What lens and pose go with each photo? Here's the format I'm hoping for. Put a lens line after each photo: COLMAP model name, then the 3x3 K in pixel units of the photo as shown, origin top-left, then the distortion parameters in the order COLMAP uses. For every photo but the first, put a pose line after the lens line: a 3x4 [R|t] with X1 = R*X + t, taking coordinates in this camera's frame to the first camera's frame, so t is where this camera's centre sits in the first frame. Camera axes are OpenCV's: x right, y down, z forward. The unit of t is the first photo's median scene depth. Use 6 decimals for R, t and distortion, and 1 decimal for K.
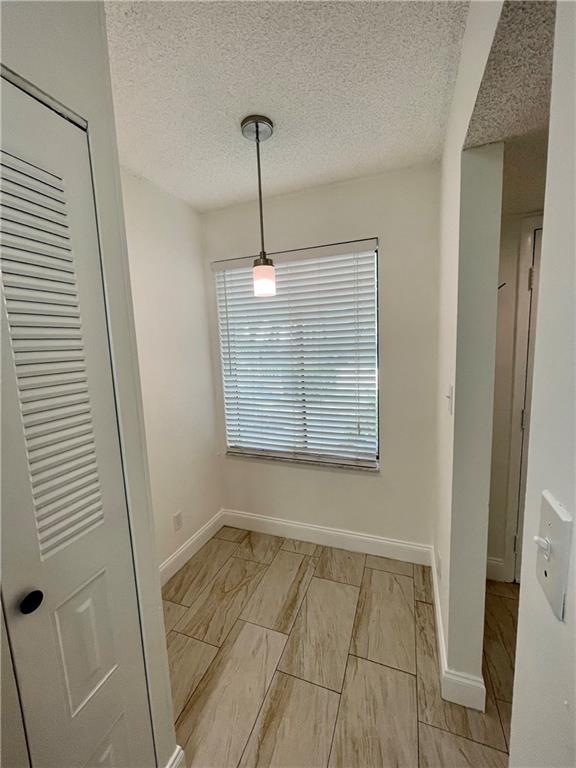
lens RADIAL K [[311.3, 0, 287.2], [0, 311.3, 383.2], [0, 0, 1]] dist [-0.000371, 0.000503]
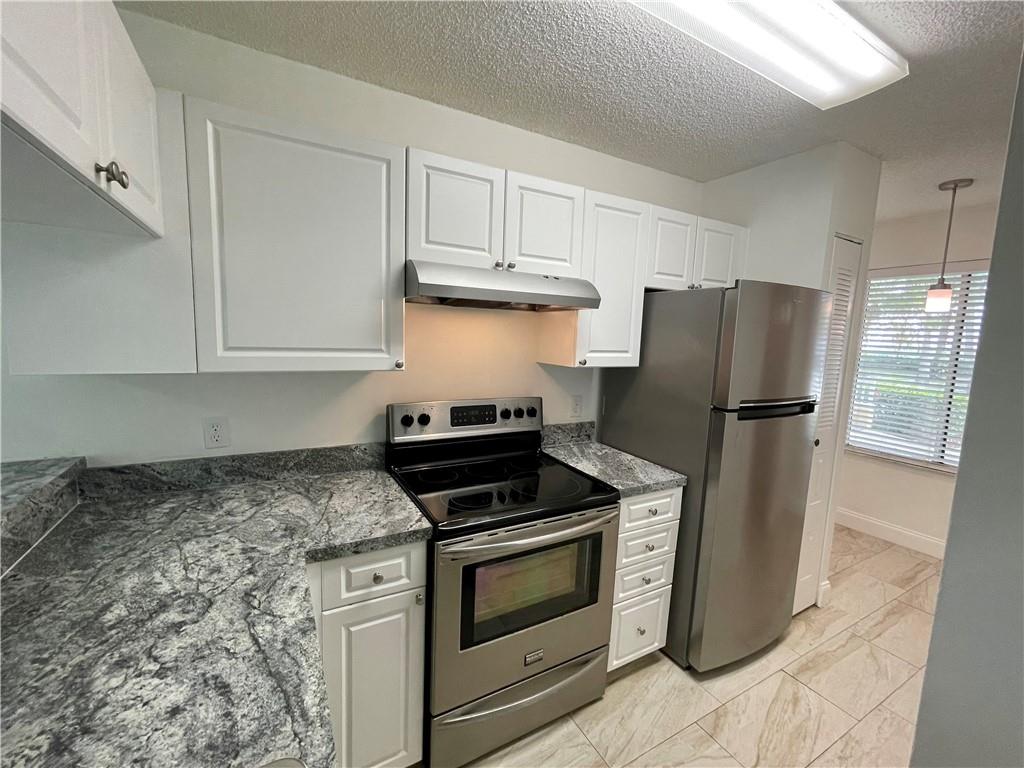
lens RADIAL K [[415.1, 0, 509.5], [0, 415.1, 382.3], [0, 0, 1]] dist [-0.000371, 0.000503]
pose [[0.751205, 0.140095, -0.645031, -0.225467], [-0.151654, 0.987707, 0.037904, 0.181614], [0.642411, 0.069348, 0.763216, -1.261958]]
